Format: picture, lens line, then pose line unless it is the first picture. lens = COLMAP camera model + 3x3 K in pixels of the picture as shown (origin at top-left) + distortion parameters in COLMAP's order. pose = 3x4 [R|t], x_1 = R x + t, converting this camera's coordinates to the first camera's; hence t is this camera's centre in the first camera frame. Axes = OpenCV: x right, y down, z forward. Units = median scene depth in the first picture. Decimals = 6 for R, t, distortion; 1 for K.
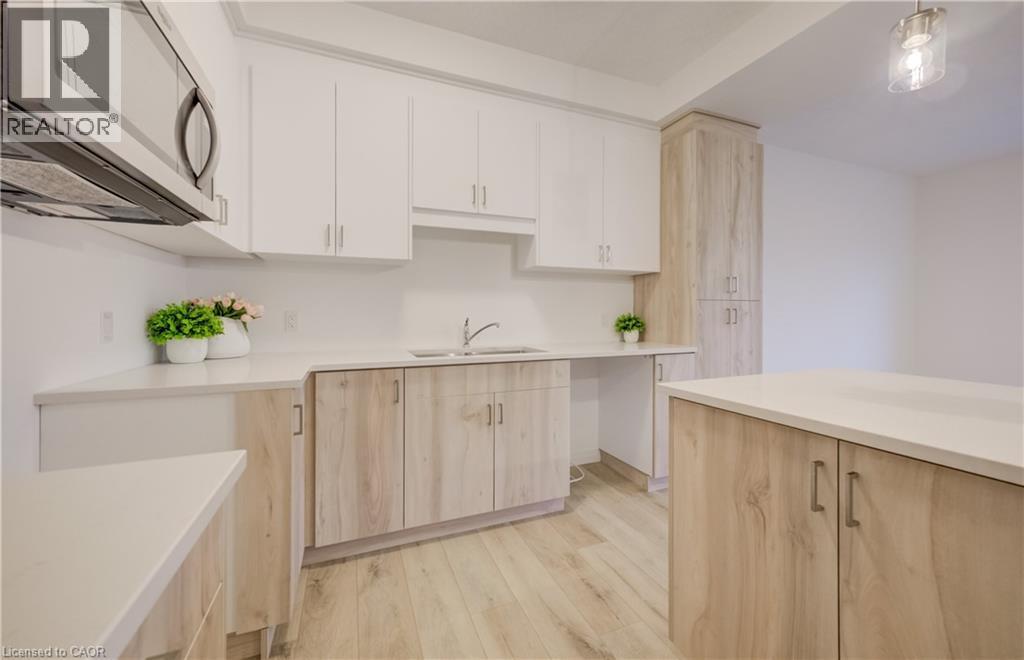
lens RADIAL K [[412.2, 0, 516.0], [0, 412.2, 315.8], [0, 0, 1]] dist [0.001447, 0.000125]
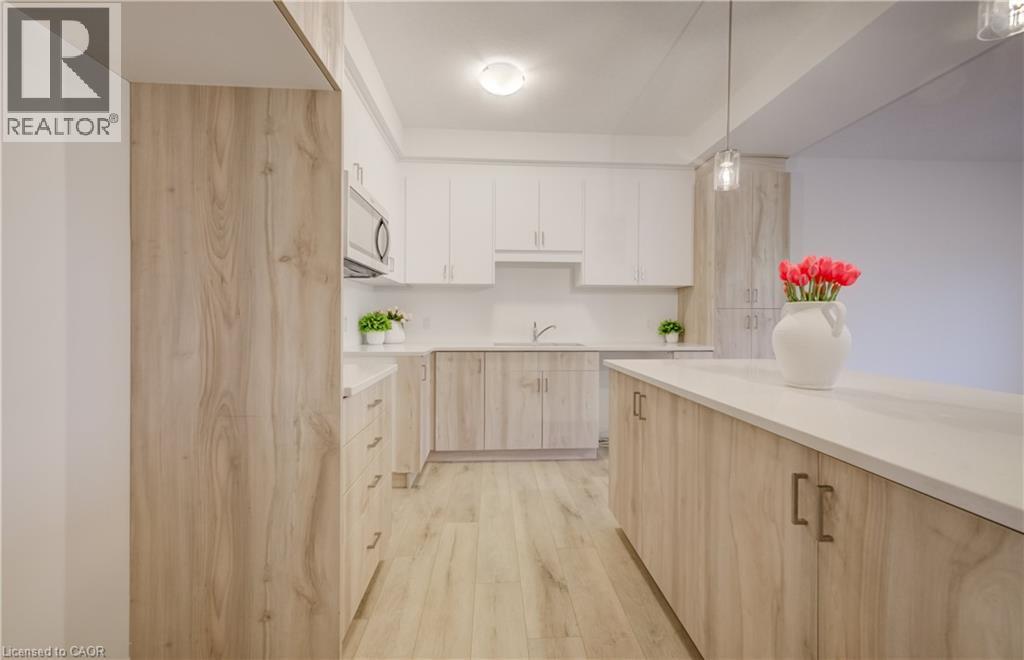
lens RADIAL K [[410.3, 0, 505.1], [0, 410.3, 321.7], [0, 0, 1]] dist [-0.004514, 0.000017]
pose [[0.939947, 0.007674, -0.341234, 0.322385], [-0.006015, 0.999964, 0.005920, -0.002900], [0.341268, -0.003512, 0.939960, -0.453084]]
